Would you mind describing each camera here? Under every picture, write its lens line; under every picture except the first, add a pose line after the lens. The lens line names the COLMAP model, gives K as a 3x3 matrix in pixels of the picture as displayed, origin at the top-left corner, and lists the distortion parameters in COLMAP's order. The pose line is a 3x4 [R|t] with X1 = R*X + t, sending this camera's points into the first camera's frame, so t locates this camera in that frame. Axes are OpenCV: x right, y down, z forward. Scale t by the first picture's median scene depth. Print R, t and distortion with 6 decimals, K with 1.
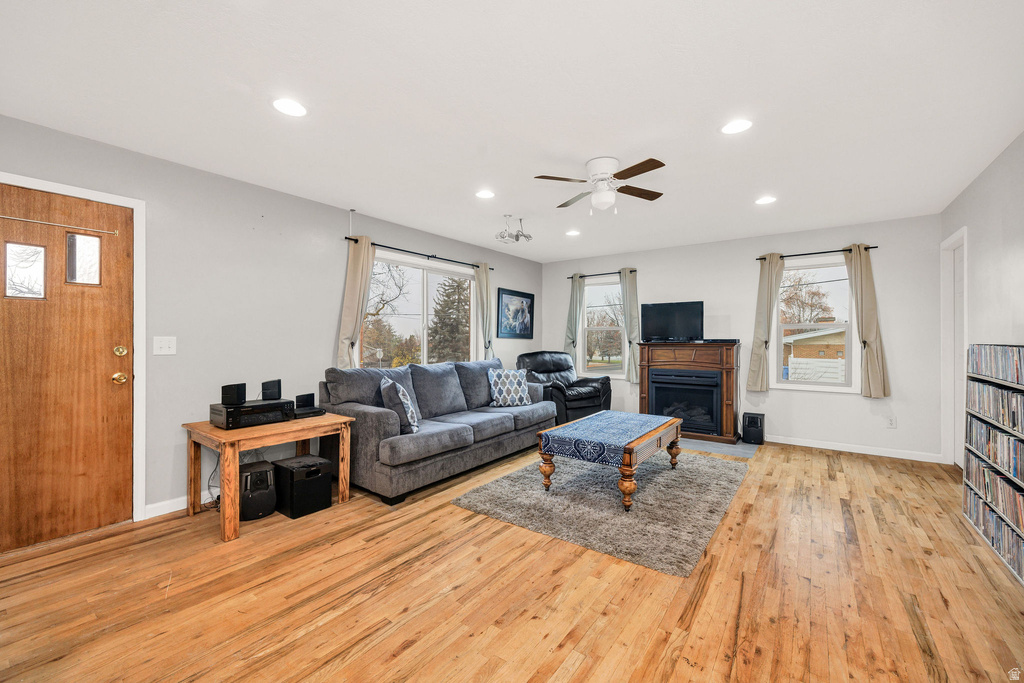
lens RADIAL K [[424.4, 0, 509.3], [0, 424.4, 341.4], [0, 0, 1]] dist [-0.001591, -0.000226]
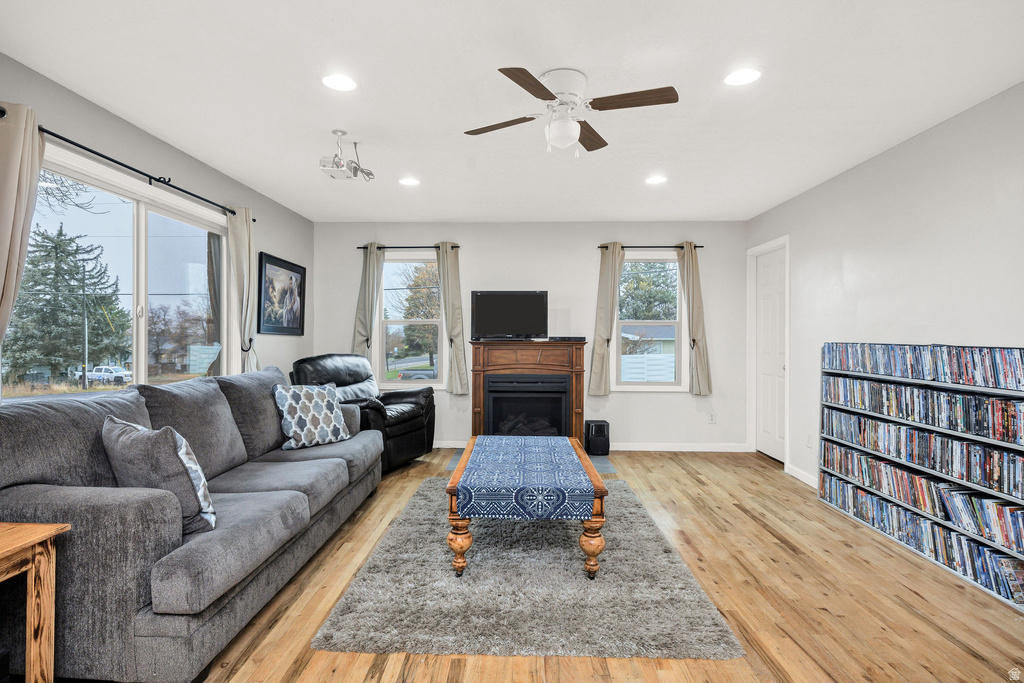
lens RADIAL K [[521.8, 0, 515.1], [0, 521.8, 341.0], [0, 0, 1]] dist [-0.005197, 0.000926]
pose [[0.817276, -0.002634, 0.576240, -0.285793], [-0.000323, 0.999987, 0.005029, -0.003061], [-0.576246, -0.004296, 0.817265, 0.310796]]
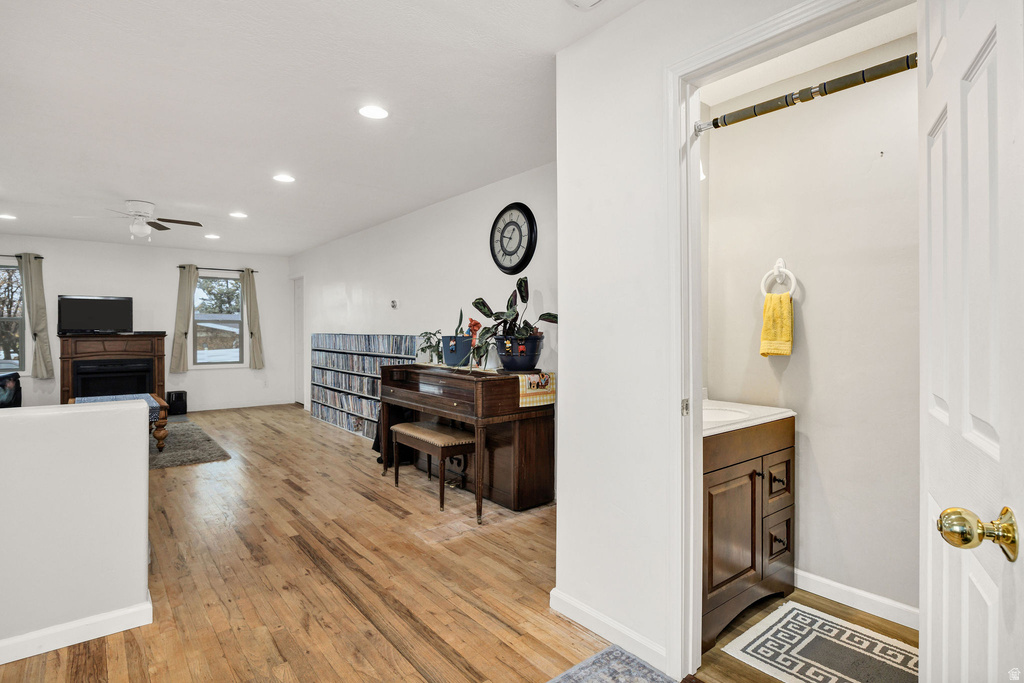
lens RADIAL K [[521.8, 0, 512.5], [0, 521.8, 332.7], [0, 0, 1]] dist [-0.005197, 0.000926]
pose [[0.261185, -0.003083, 0.965284, -0.950431], [0.006186, 0.999980, 0.001520, 0.004412], [-0.965269, 0.005575, 0.261199, -0.517054]]
